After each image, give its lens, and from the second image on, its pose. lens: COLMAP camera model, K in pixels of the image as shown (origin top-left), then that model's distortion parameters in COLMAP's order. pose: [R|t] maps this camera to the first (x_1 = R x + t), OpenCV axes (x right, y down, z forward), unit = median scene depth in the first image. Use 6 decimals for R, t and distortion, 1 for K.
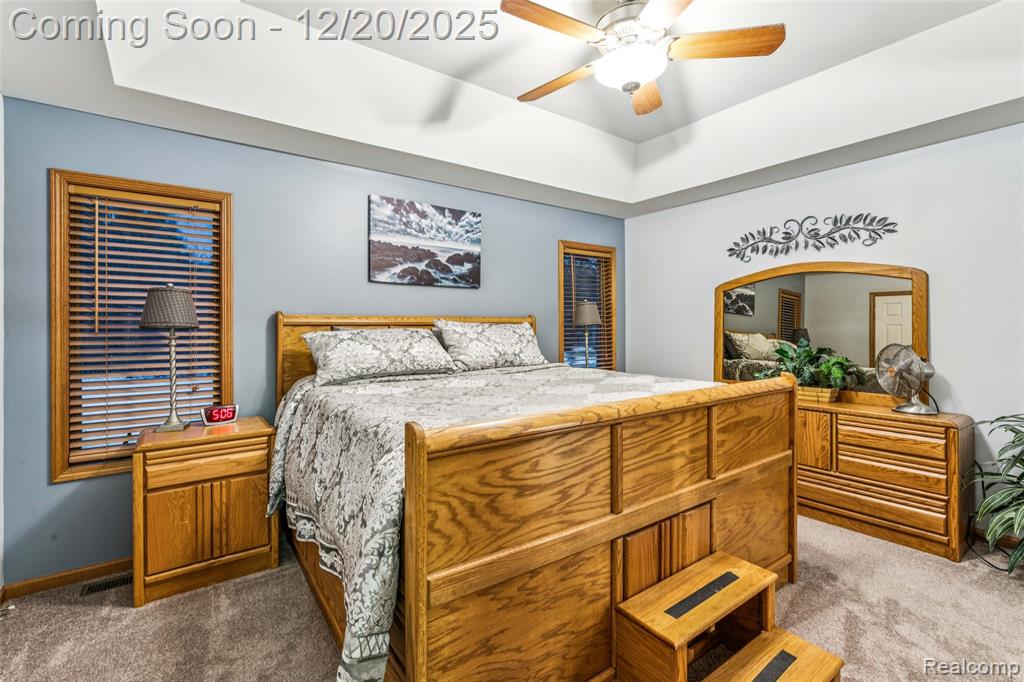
lens RADIAL K [[458.7, 0, 493.0], [0, 458.7, 328.2], [0, 0, 1]] dist [-0.004679, -0.001191]
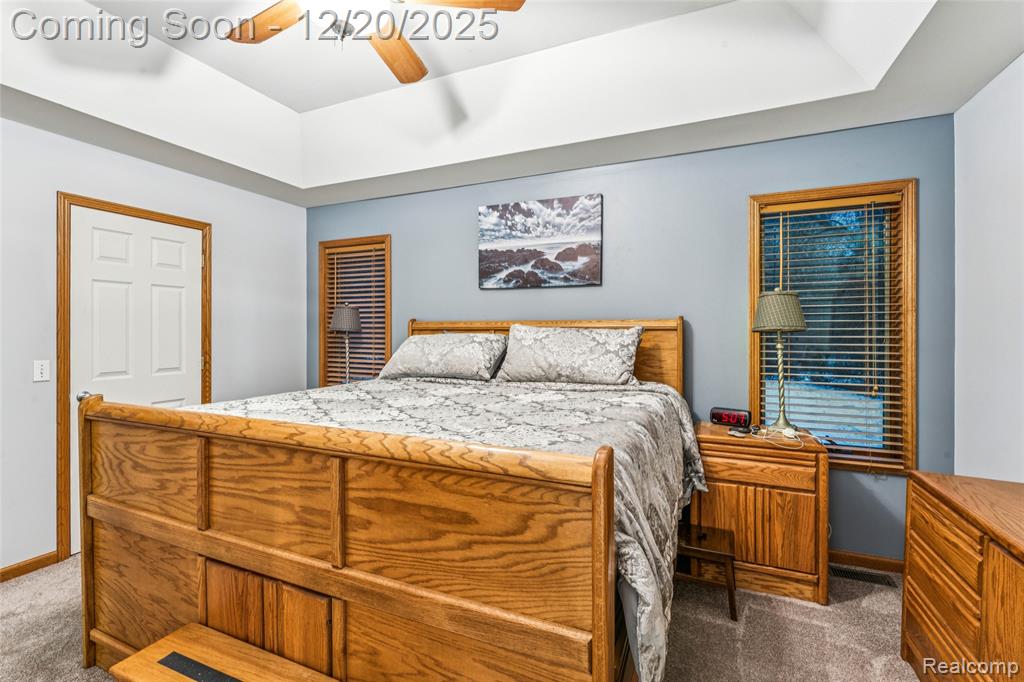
lens RADIAL K [[458.7, 0, 509.6], [0, 458.7, 333.7], [0, 0, 1]] dist [-0.004679, -0.001191]
pose [[0.515024, 0.010941, -0.857106, 0.644482], [-0.005158, 0.999940, 0.009665, -0.008130], [0.857160, -0.000557, 0.515050, 0.482027]]
